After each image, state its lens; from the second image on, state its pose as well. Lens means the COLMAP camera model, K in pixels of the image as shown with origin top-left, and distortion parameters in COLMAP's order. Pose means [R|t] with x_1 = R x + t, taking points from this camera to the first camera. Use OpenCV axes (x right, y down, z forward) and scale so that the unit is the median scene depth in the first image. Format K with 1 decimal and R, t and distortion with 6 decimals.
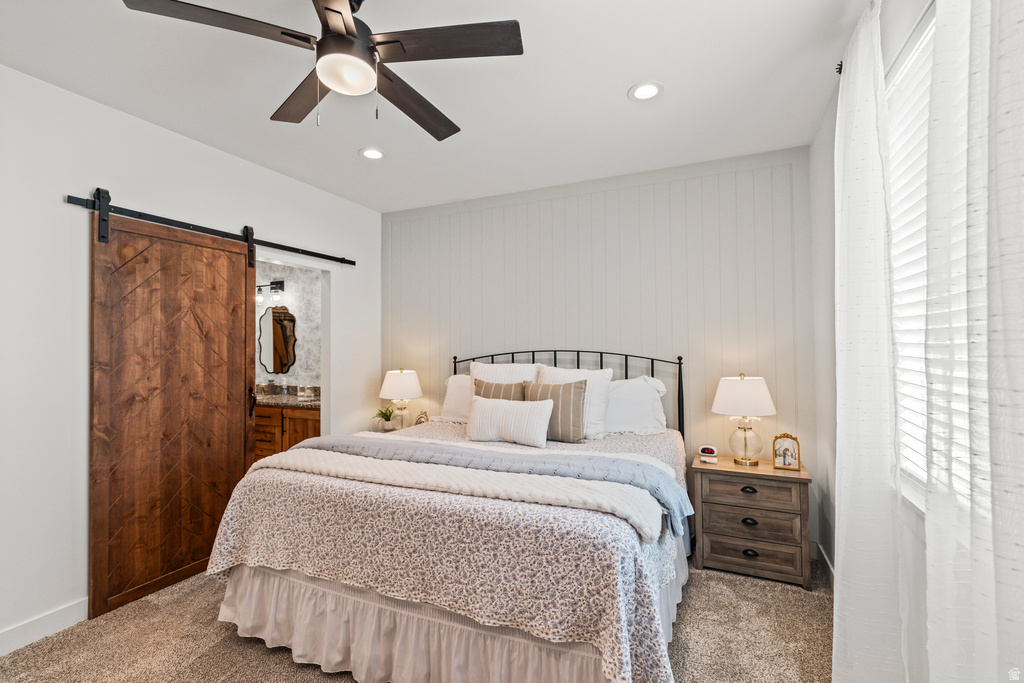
lens RADIAL K [[463.1, 0, 512.5], [0, 463.1, 342.4], [0, 0, 1]] dist [0.008623, -0.000814]
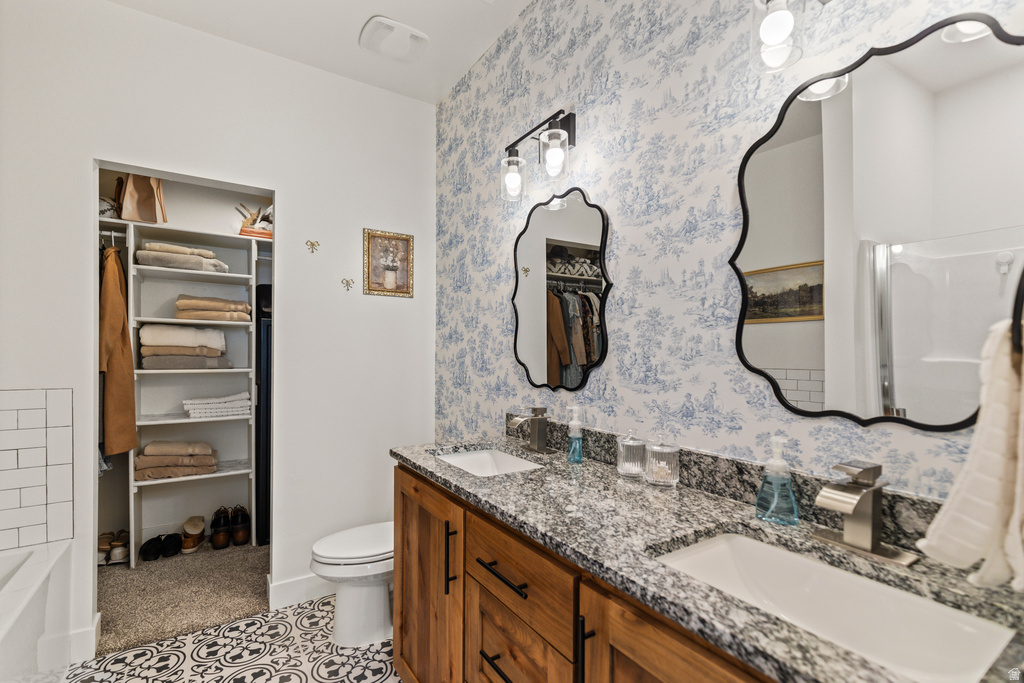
lens RADIAL K [[463.1, 0, 510.5], [0, 463.1, 347.1], [0, 0, 1]] dist [0.008623, -0.000814]
pose [[0.846977, 0.006672, -0.531588, -0.357606], [-0.008018, 0.999968, -0.000224, 0.036408], [0.531569, 0.004452, 0.847003, 0.701695]]
